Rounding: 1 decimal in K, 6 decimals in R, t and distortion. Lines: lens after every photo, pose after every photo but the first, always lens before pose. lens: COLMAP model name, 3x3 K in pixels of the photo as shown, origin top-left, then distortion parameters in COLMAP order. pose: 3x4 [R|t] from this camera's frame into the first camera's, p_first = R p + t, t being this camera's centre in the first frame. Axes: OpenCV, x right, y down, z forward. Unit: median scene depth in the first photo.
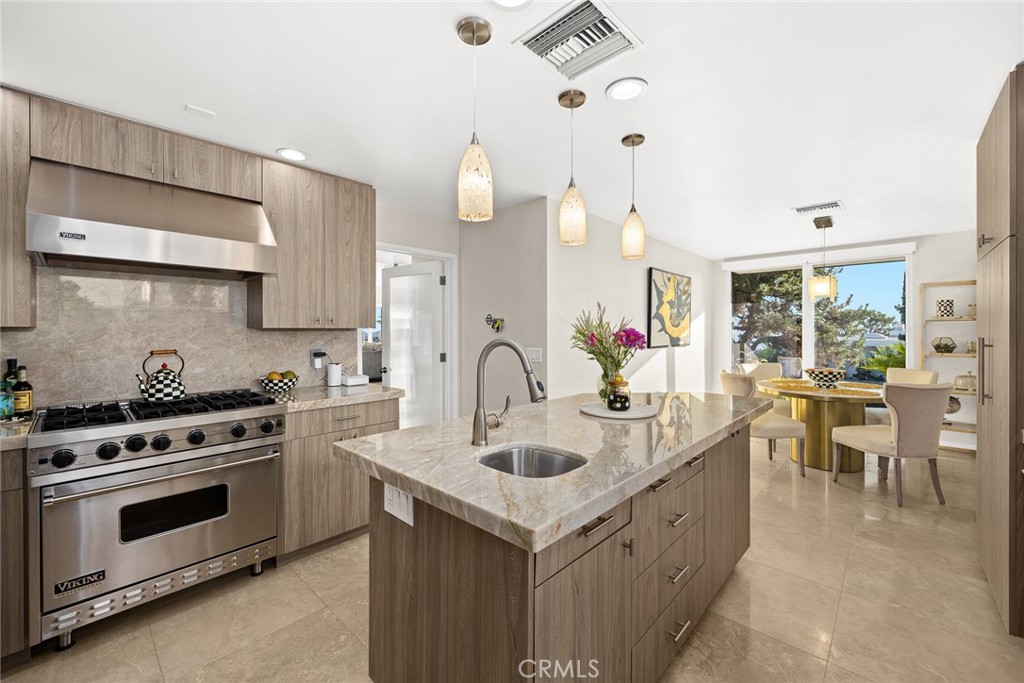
lens RADIAL K [[418.1, 0, 509.4], [0, 418.1, 333.3], [0, 0, 1]] dist [-0.001739, -0.000502]
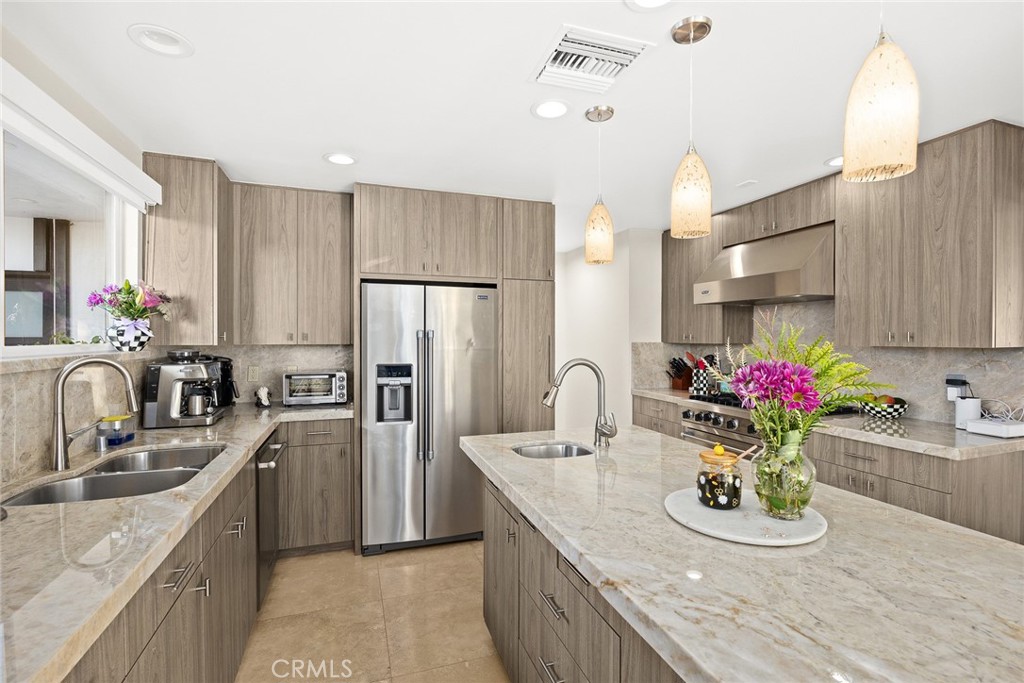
lens RADIAL K [[458.2, 0, 512.0], [0, 458.2, 341.5], [0, 0, 1]] dist [-0.011911, 0.000190]
pose [[-0.459658, 0.008681, -0.888053, 0.657581], [-0.002307, 0.999937, 0.010969, -0.029296], [0.888093, 0.007091, -0.459609, 0.732180]]
